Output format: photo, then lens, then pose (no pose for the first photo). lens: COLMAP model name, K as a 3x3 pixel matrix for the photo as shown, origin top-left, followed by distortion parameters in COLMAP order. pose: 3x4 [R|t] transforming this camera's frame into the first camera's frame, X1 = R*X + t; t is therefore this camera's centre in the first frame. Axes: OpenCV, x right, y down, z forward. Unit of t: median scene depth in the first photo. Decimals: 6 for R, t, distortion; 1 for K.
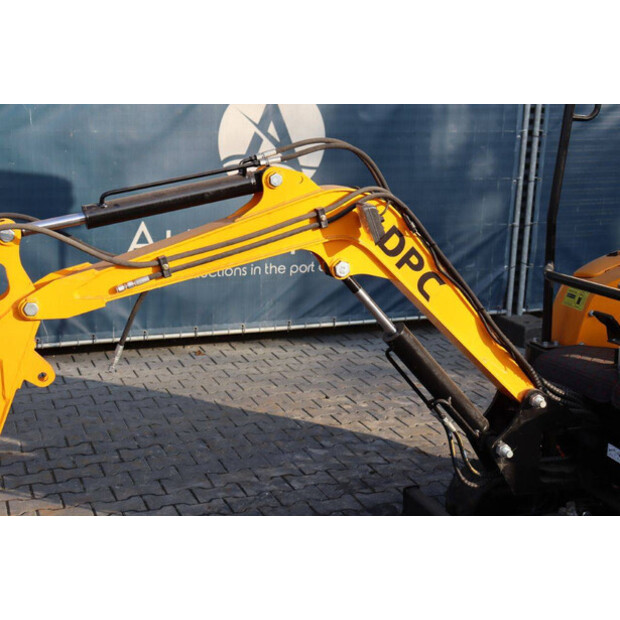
lens RADIAL K [[963.5, 0, 306.8], [0, 963.5, 310.8], [0, 0, 1]] dist [0.166995, 0.000000]
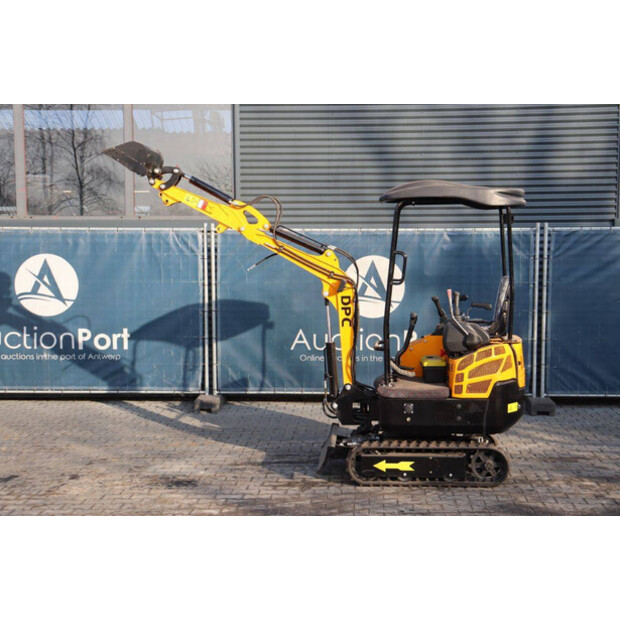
lens RADIAL K [[1048.1, 0, 308.1], [0, 1048.1, 299.9], [0, 0, 1]] dist [0.174736, 0.000000]
pose [[0.916003, 0.010320, -0.401039, 1.340858], [-0.073411, 0.987101, -0.142275, 0.287335], [0.394398, 0.159764, 0.904945, -1.720888]]
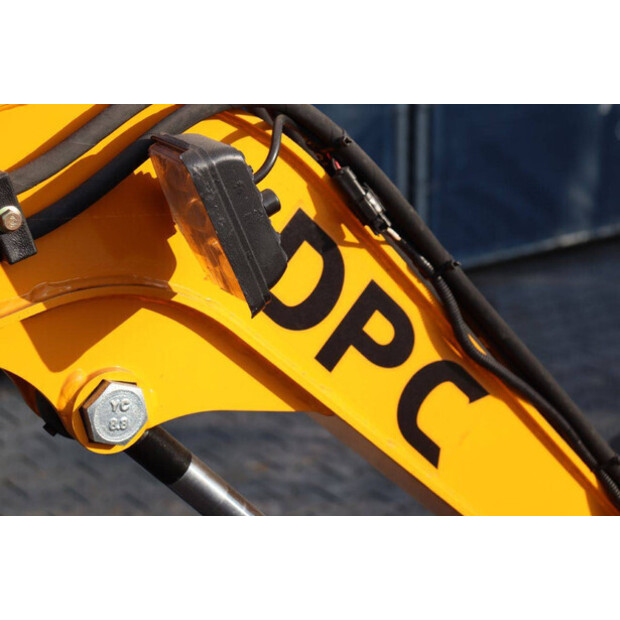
lens RADIAL K [[1490.4, 0, 311.7], [0, 1490.4, 309.1], [0, 0, 1]] dist [0.350163, 0.000000]
pose [[0.974782, -0.108145, 0.195203, 0.013504], [0.098546, 0.993425, 0.058266, -0.083335], [-0.200221, -0.037560, 0.979031, 0.600679]]
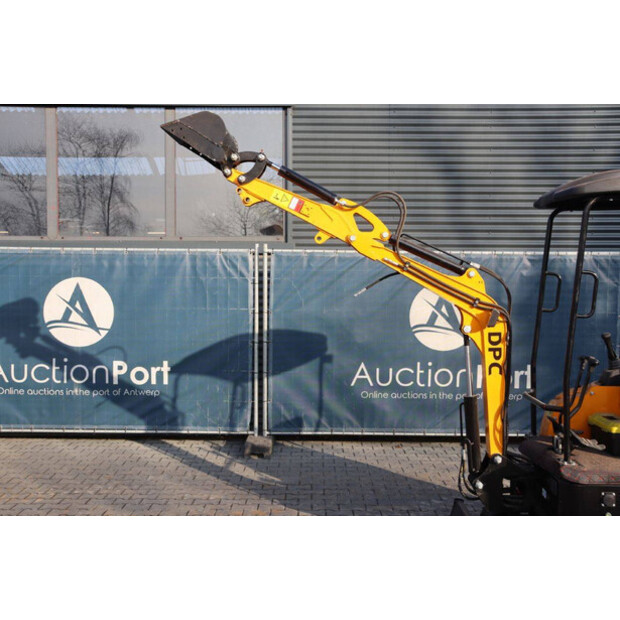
lens RADIAL K [[772.0, 0, 307.0], [0, 772.0, 301.0], [0, 0, 1]] dist [0.016163, 0.000000]
pose [[0.933120, 0.006433, -0.359507, 0.452009], [-0.072398, 0.982724, -0.170327, 0.078226], [0.352201, 0.184964, 0.917466, -0.581769]]
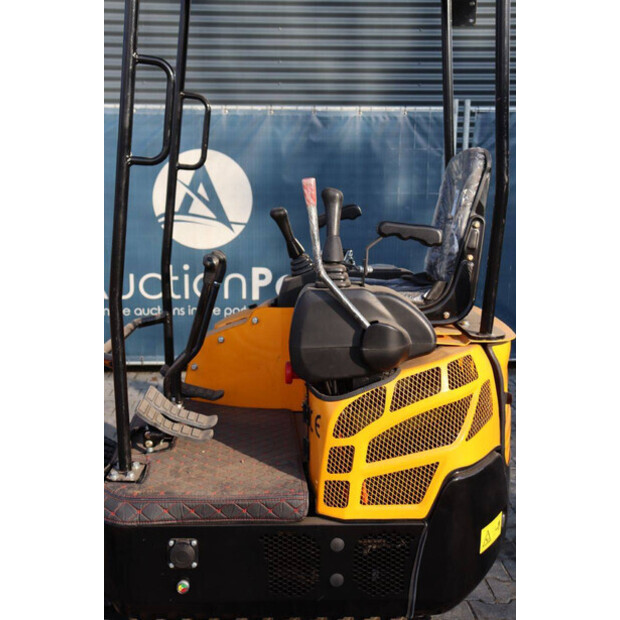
lens RADIAL K [[748.8, 0, 307.7], [0, 748.8, 310.0], [0, 0, 1]] dist [0.054597, 0.000000]
pose [[0.954412, 0.045270, -0.295041, 0.742425], [-0.058559, 0.997622, -0.036357, -0.039905], [0.292694, 0.051976, 0.954793, 0.390667]]
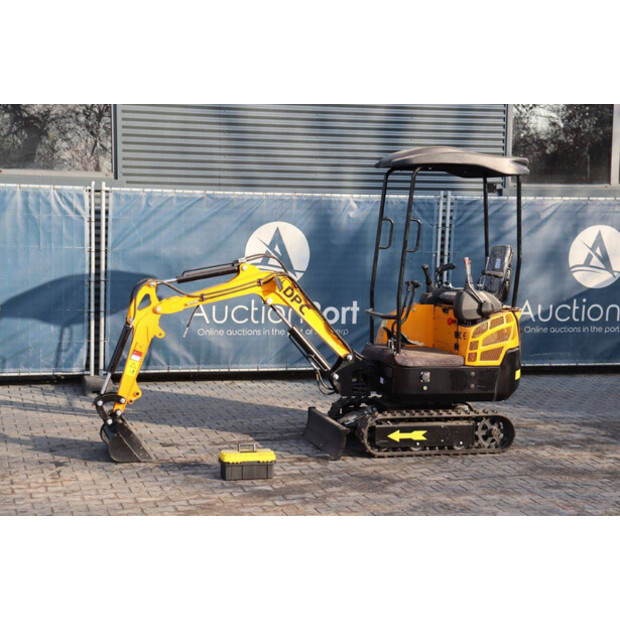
lens RADIAL K [[1218.8, 0, 295.8], [0, 1218.8, 304.5], [0, 0, 1]] dist [0.296058, 0.000000]
pose [[0.995233, 0.015332, -0.096317, 0.425757], [-0.028200, 0.990621, -0.133700, 0.406578], [0.093364, 0.135779, 0.986330, -2.283555]]
